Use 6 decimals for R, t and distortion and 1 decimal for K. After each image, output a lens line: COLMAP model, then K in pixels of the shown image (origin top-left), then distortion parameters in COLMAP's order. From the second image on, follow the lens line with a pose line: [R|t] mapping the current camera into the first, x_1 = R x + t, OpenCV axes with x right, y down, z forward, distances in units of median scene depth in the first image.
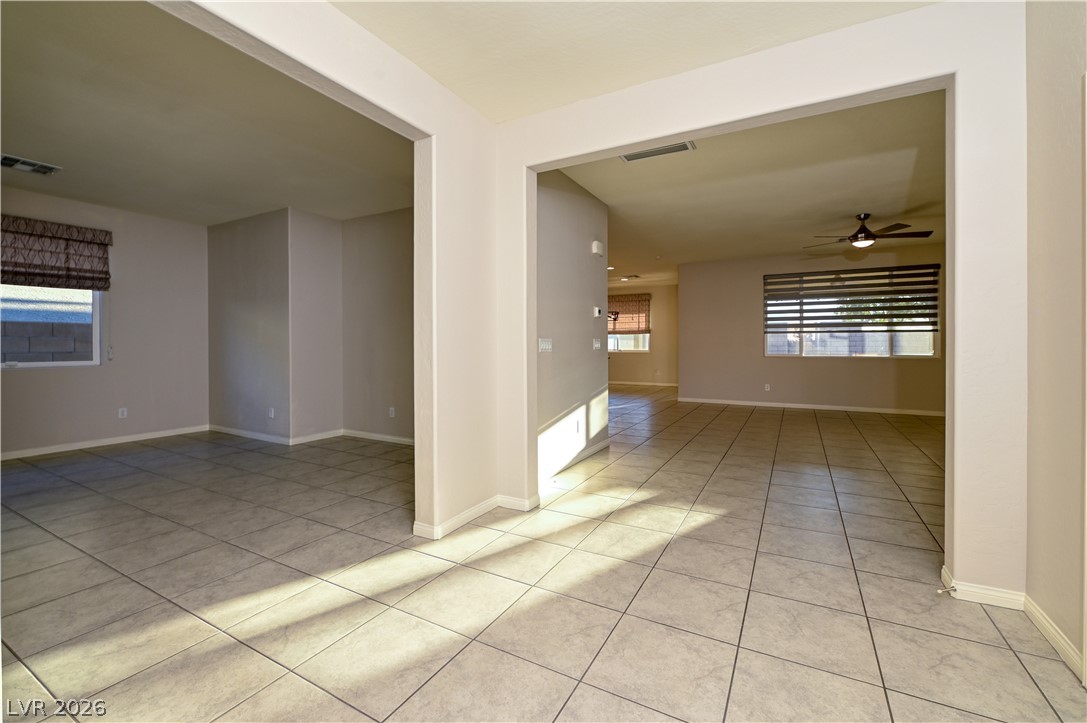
lens RADIAL K [[430.6, 0, 547.5], [0, 430.6, 347.7], [0, 0, 1]] dist [0.000398, -0.003658]
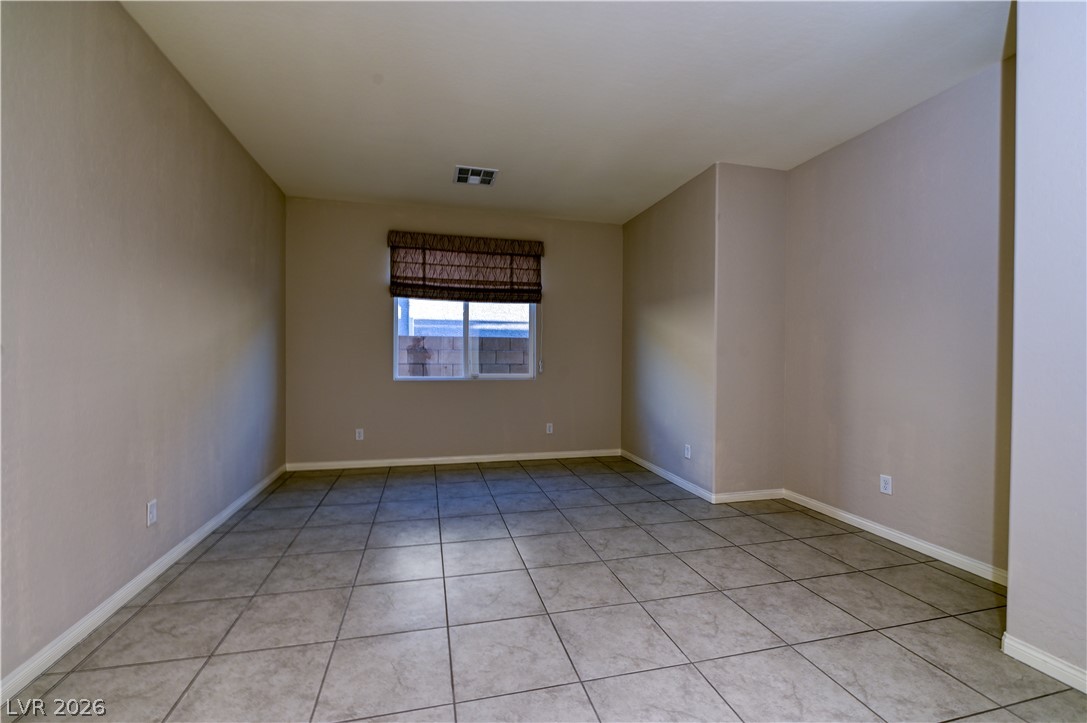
lens RADIAL K [[451.1, 0, 543.5], [0, 451.1, 361.5], [0, 0, 1]] dist [-0.000175, -0.000087]
pose [[0.665726, 0.010400, -0.746124, -0.261298], [-0.016264, 0.999868, -0.000574, 0.001927], [0.746019, 0.012517, 0.665807, 0.337636]]
